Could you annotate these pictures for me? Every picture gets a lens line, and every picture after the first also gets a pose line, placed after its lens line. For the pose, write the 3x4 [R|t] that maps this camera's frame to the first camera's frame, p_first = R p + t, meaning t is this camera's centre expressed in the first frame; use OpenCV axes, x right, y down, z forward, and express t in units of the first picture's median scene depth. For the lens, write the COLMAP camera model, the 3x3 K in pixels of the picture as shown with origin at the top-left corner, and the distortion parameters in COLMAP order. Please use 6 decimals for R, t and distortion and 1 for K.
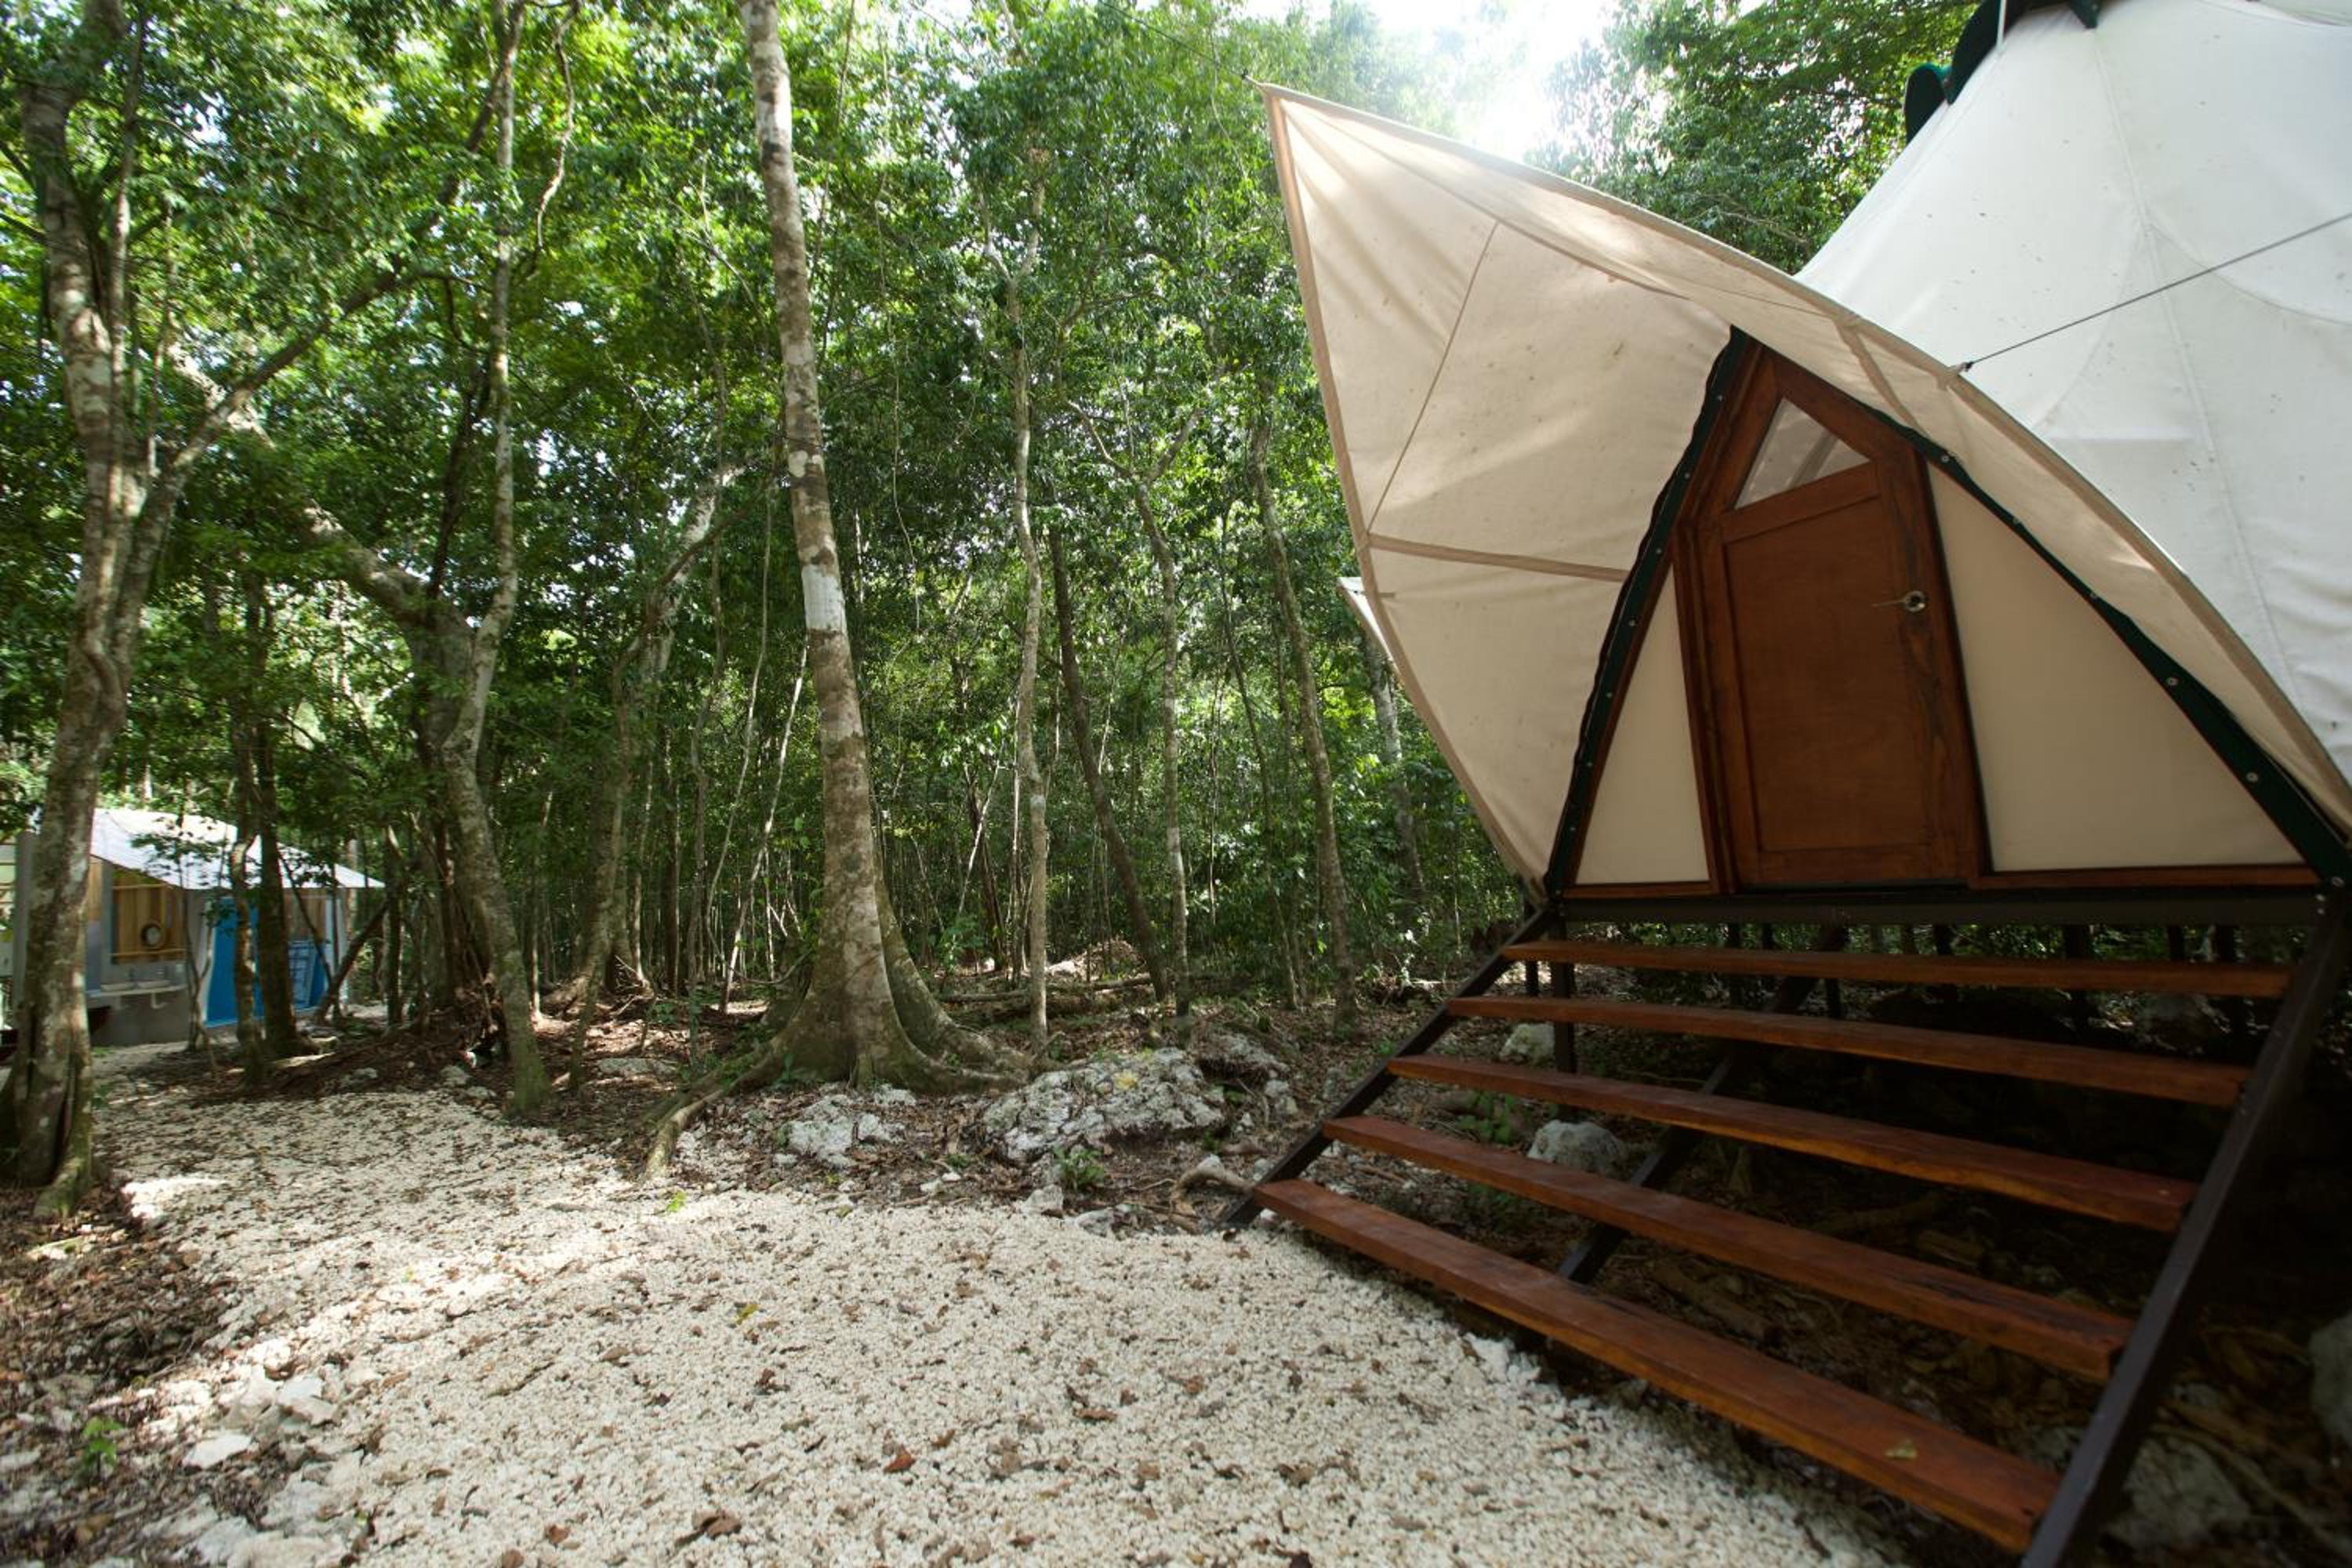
lens RADIAL K [[1072.3, 0, 1168.3], [0, 1072.3, 757.2], [0, 0, 1]] dist [-0.045636, 0.014953]
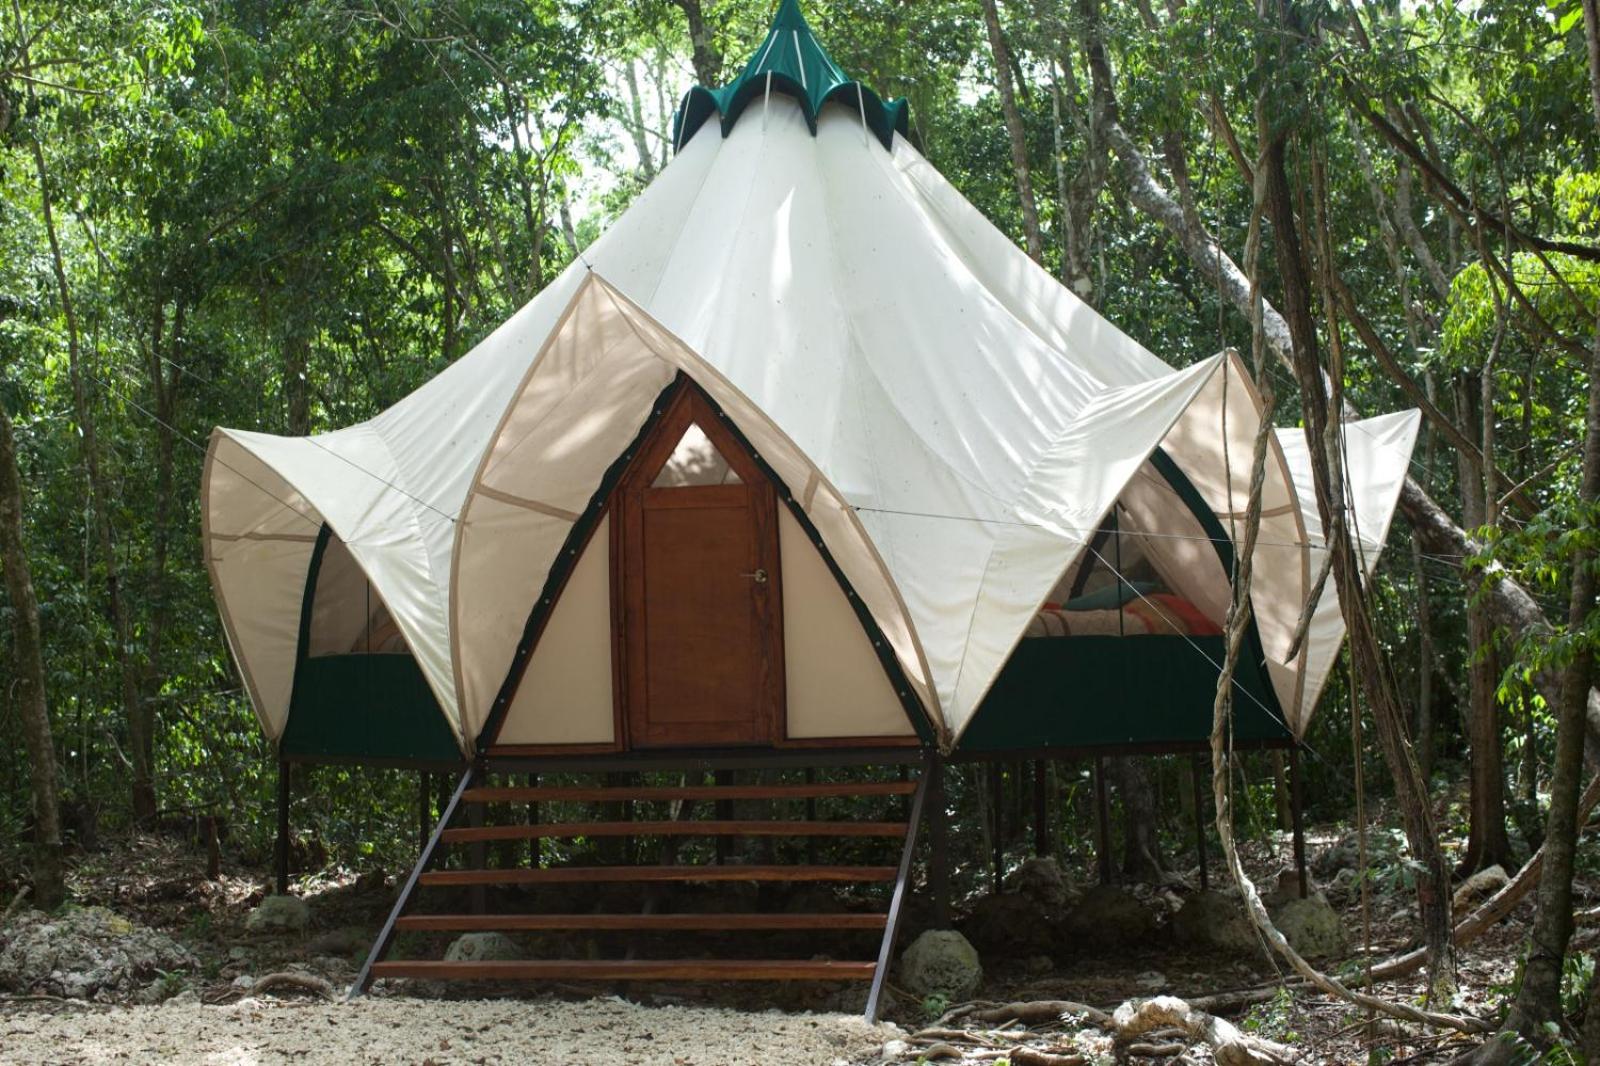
lens RADIAL K [[2346.9, 0, 800.0], [0, 2346.9, 533.0], [0, 0, 1]] dist [-0.132094, 0.156406]
pose [[0.611859, 0.090335, 0.785792, -1.892004], [-0.094598, 0.994684, -0.040690, -0.061480], [-0.785290, -0.049438, 0.617151, -1.162680]]
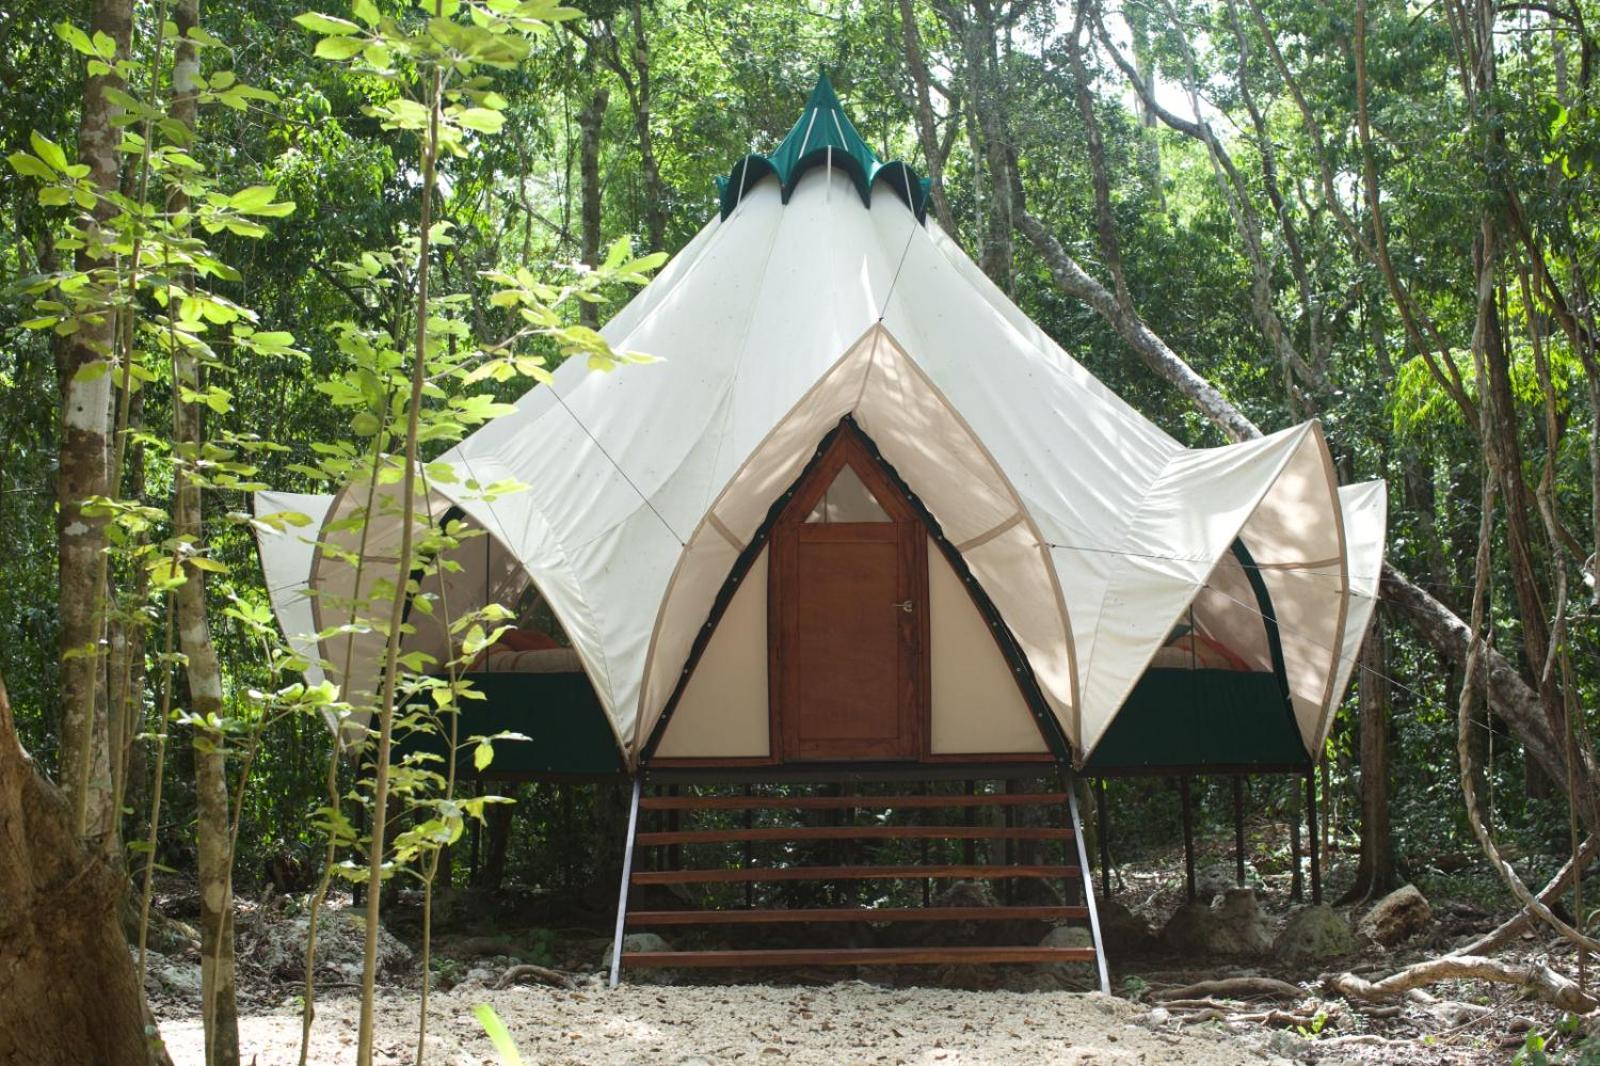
lens RADIAL K [[2346.9, 0, 800.0], [0, 2346.9, 533.0], [0, 0, 1]] dist [-0.132094, 0.156406]
pose [[0.428035, 0.131981, 0.894073, -2.646030], [-0.112207, 0.989386, -0.092332, 0.107836], [-0.896769, -0.060799, 0.438301, -0.535233]]
